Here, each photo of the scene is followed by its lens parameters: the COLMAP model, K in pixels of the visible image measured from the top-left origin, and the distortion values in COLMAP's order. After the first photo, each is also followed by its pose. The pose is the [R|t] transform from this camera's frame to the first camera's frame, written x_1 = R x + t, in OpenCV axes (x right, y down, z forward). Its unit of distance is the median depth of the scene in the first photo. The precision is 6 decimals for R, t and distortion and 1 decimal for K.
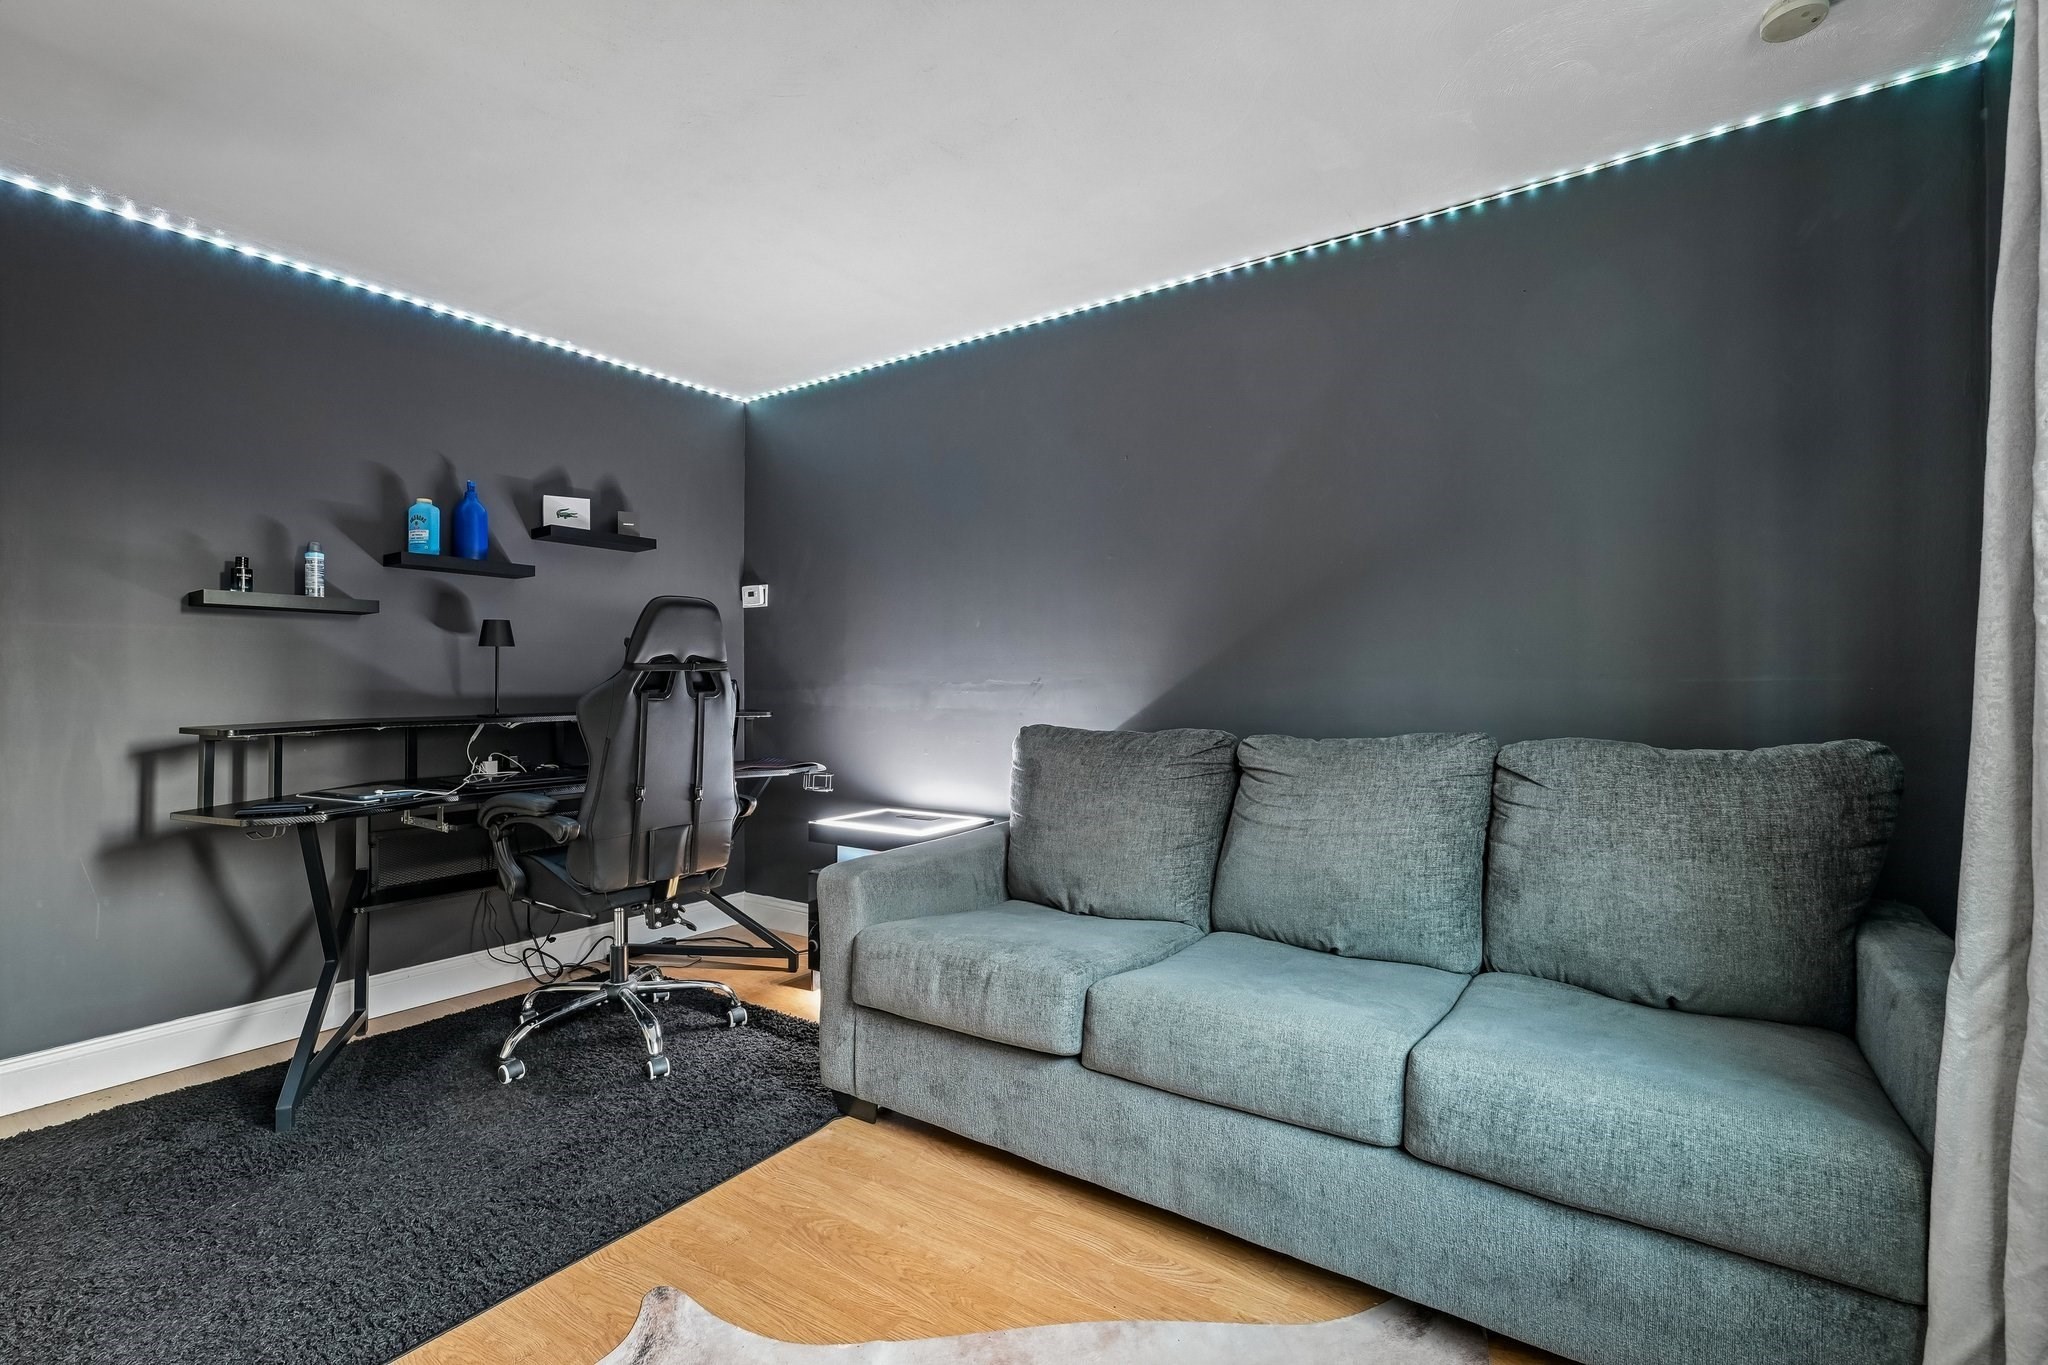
lens RADIAL K [[911.4, 0, 1024.0], [0, 911.4, 682.5], [0, 0, 1]] dist [0.001330, -0.000376]
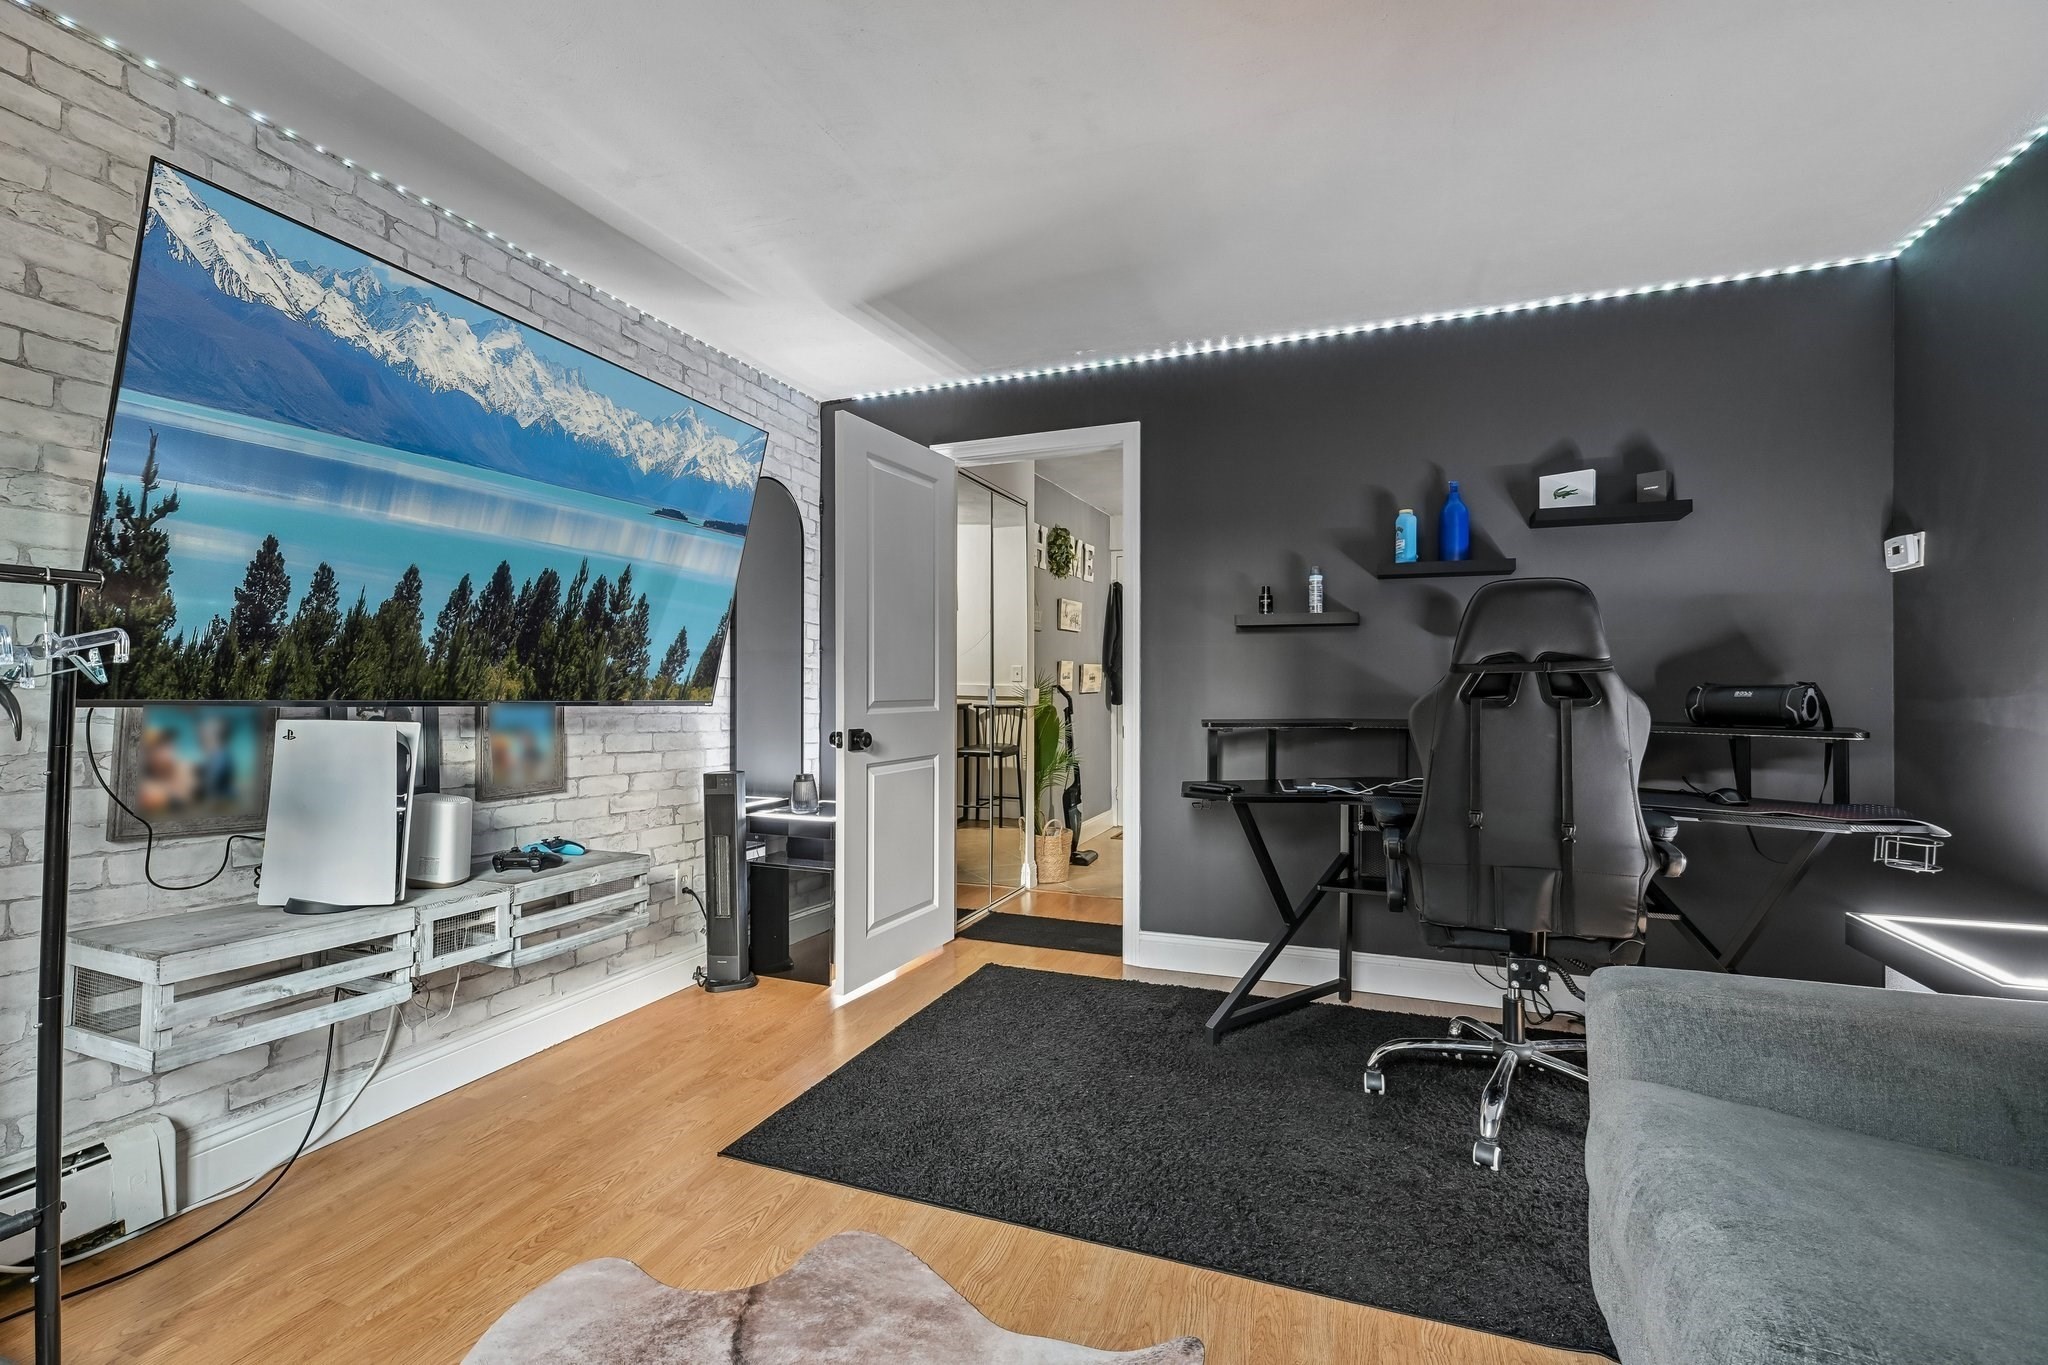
lens RADIAL K [[911.4, 0, 1024.0], [0, 911.4, 682.5], [0, 0, 1]] dist [0.001330, -0.000376]
pose [[0.233247, -0.004046, -0.972409, 0.280109], [-0.002252, 0.999986, -0.004701, 0.001818], [0.972415, 0.003286, 0.233234, 0.374421]]
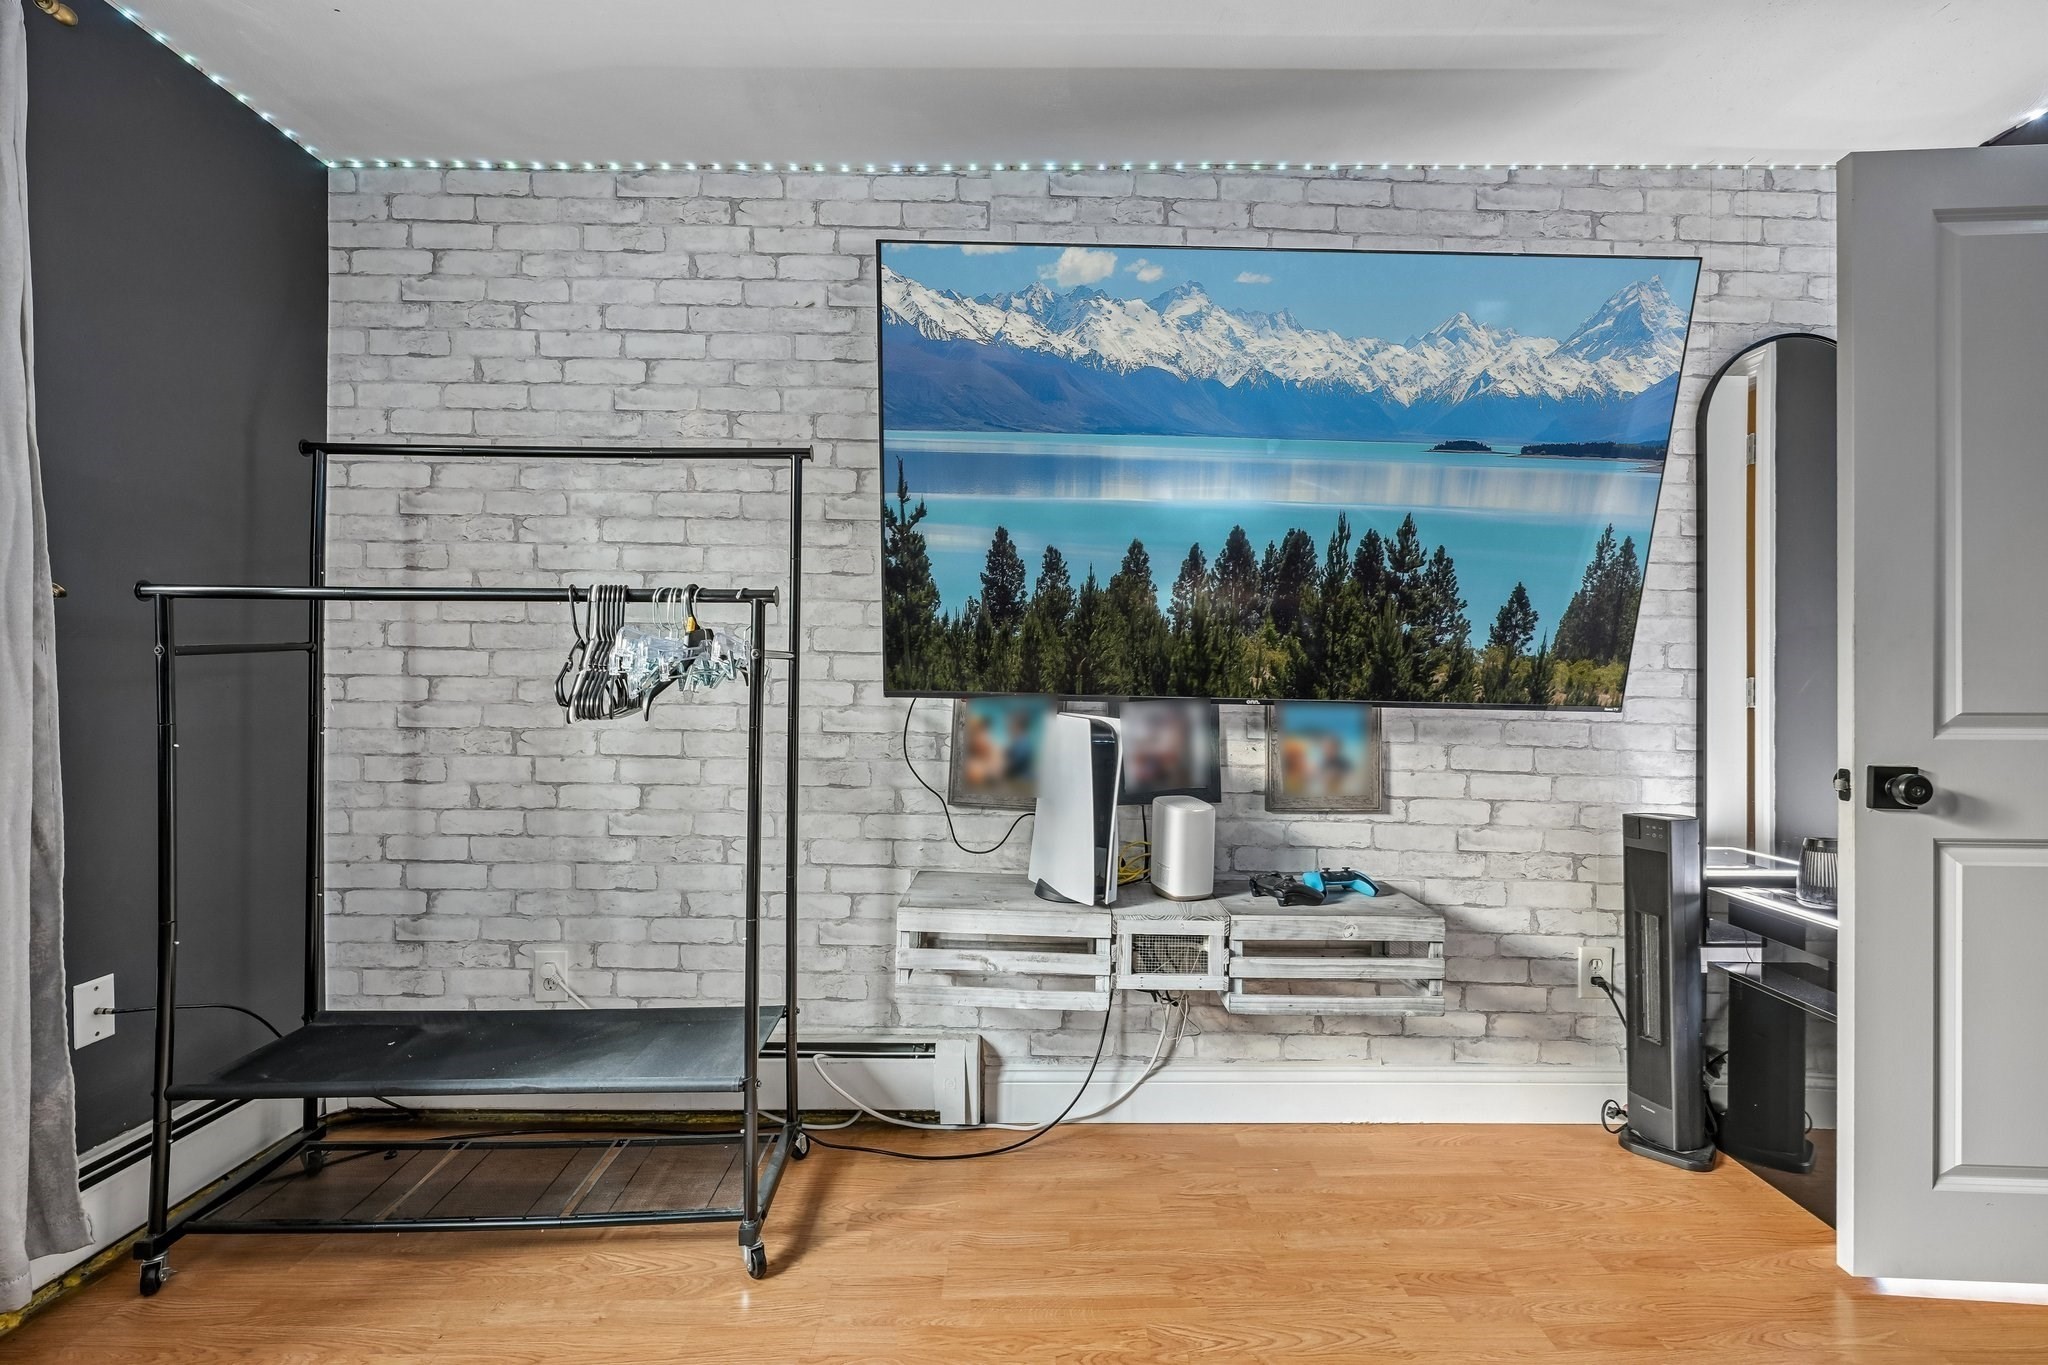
lens RADIAL K [[911.4, 0, 1024.0], [0, 911.4, 682.5], [0, 0, 1]] dist [0.001330, -0.000376]
pose [[-0.823381, -0.001579, -0.567486, -0.109983], [-0.003080, 0.999994, 0.001685, 0.002596], [0.567480, 0.003135, -0.823381, 0.609139]]
